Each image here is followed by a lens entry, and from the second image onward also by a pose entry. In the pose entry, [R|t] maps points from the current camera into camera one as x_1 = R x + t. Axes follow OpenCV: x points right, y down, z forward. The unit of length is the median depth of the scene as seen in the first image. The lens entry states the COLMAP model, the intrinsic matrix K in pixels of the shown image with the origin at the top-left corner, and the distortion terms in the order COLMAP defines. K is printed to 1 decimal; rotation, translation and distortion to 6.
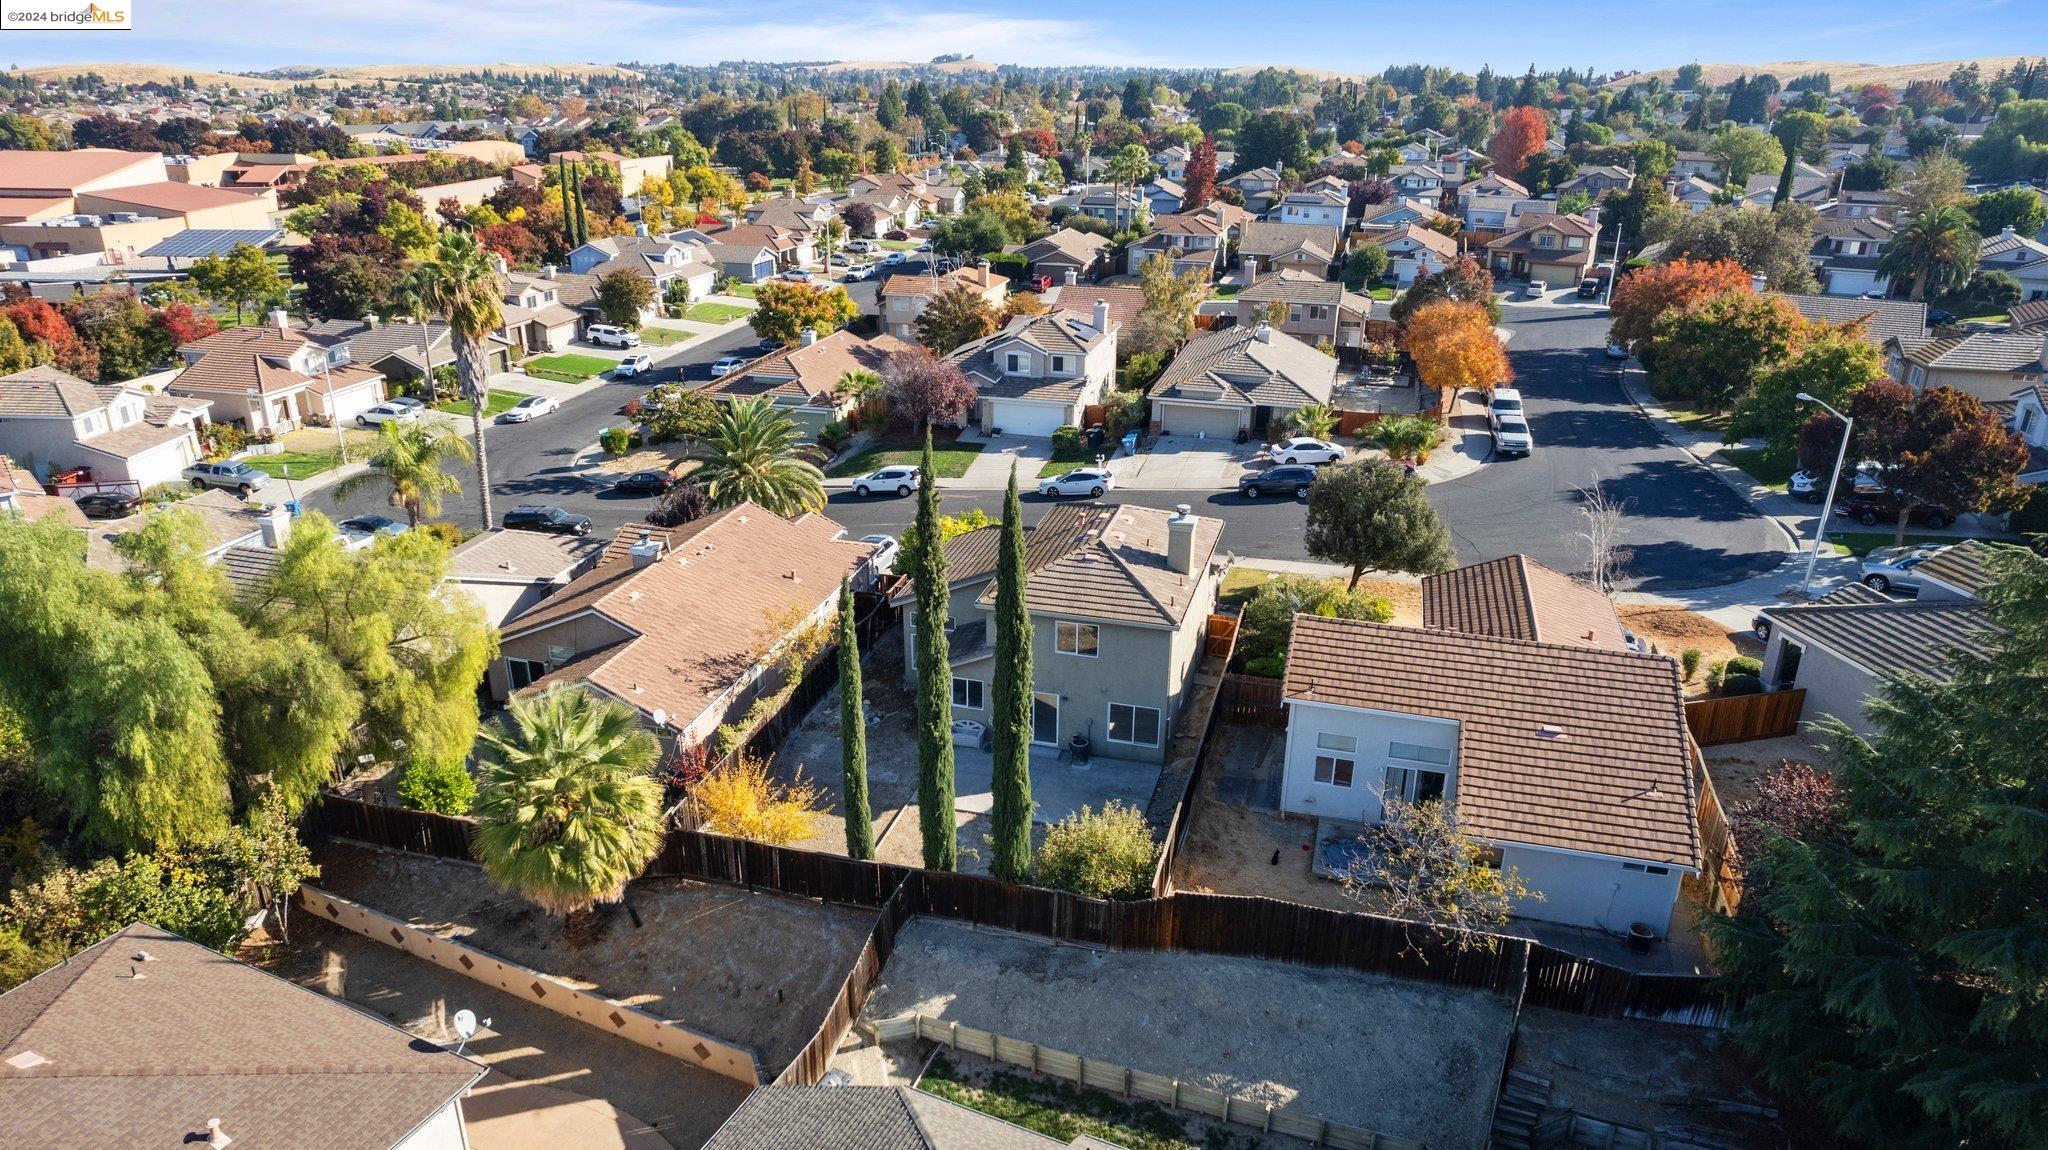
lens RADIAL K [[1298.9, 0, 1028.3], [0, 1298.9, 590.7], [0, 0, 1]] dist [-0.072165, 0.057158]
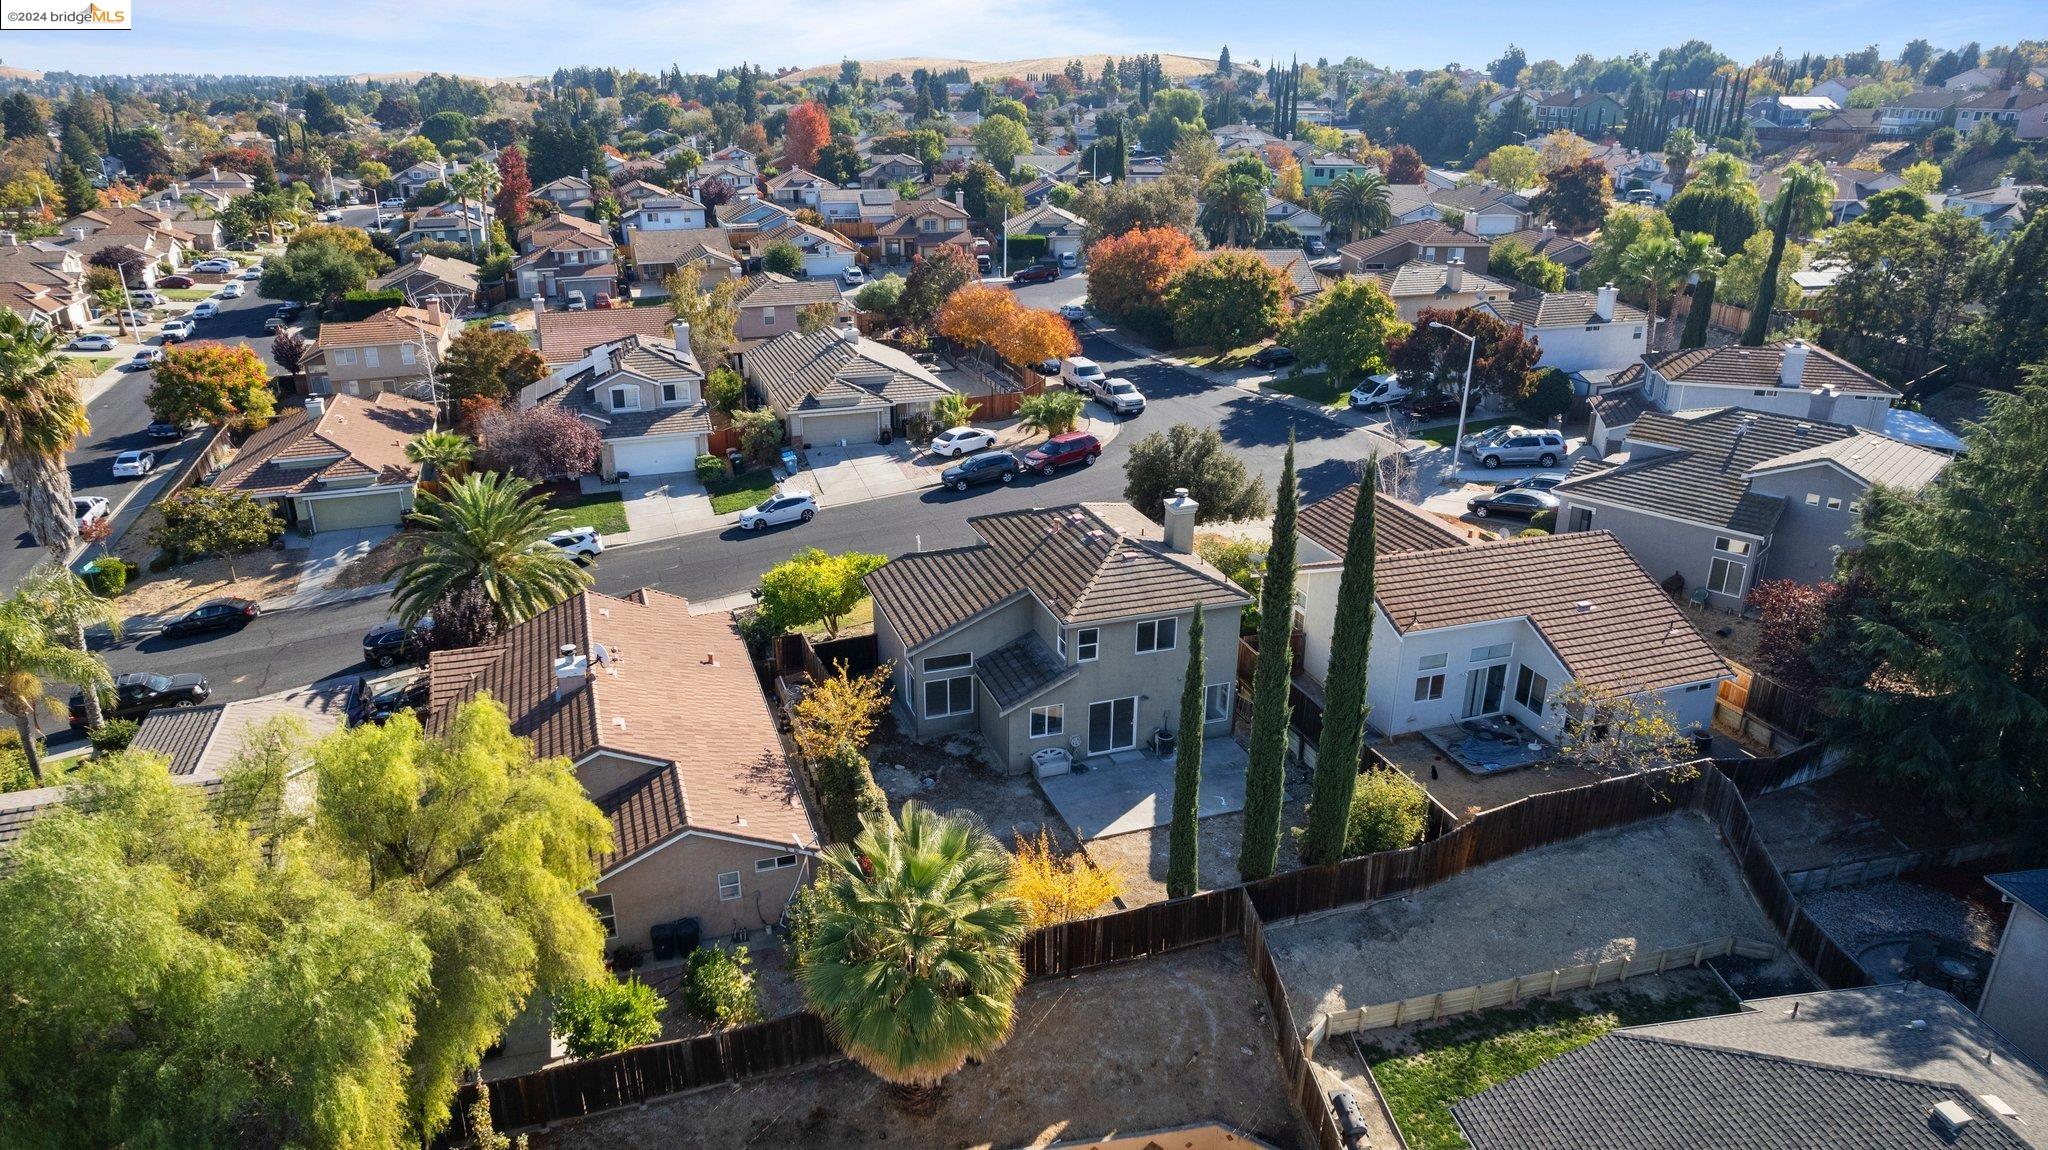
lens RADIAL K [[1298.9, 0, 1020.5], [0, 1298.9, 585.3], [0, 0, 1]] dist [-0.072165, 0.057158]
pose [[0.822743, -0.213632, 0.526741, -0.328386], [0.216142, 0.974656, 0.057691, -0.046838], [-0.525716, 0.066386, 0.848066, 0.115350]]
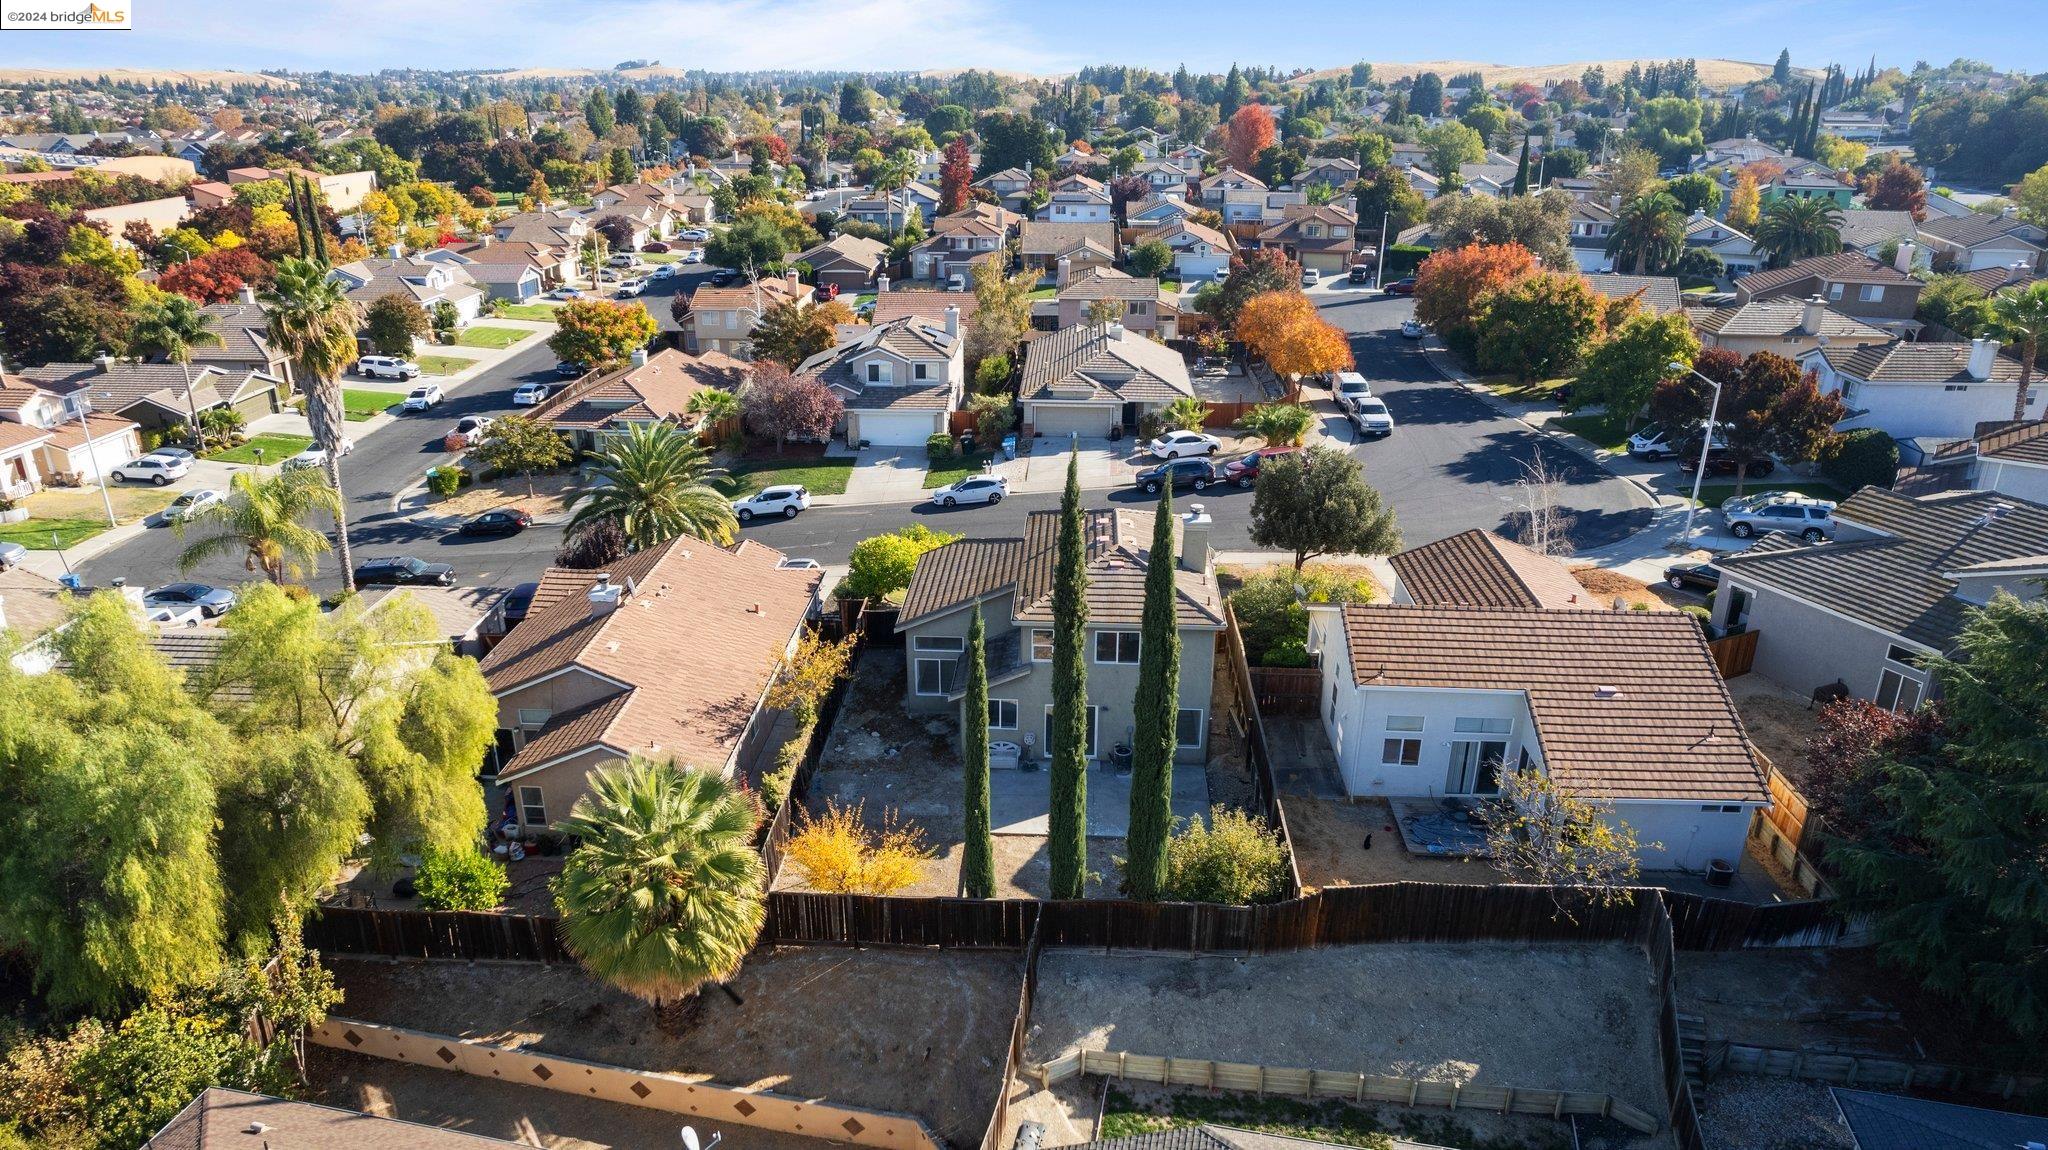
lens RADIAL K [[1298.9, 0, 1024.9], [0, 1298.9, 587.7], [0, 0, 1]] dist [-0.072165, 0.057158]
pose [[0.975410, -0.084558, 0.203533, -0.131416], [0.085451, 0.996333, 0.004417, -0.010585], [-0.203160, 0.013084, 0.979058, 0.027456]]
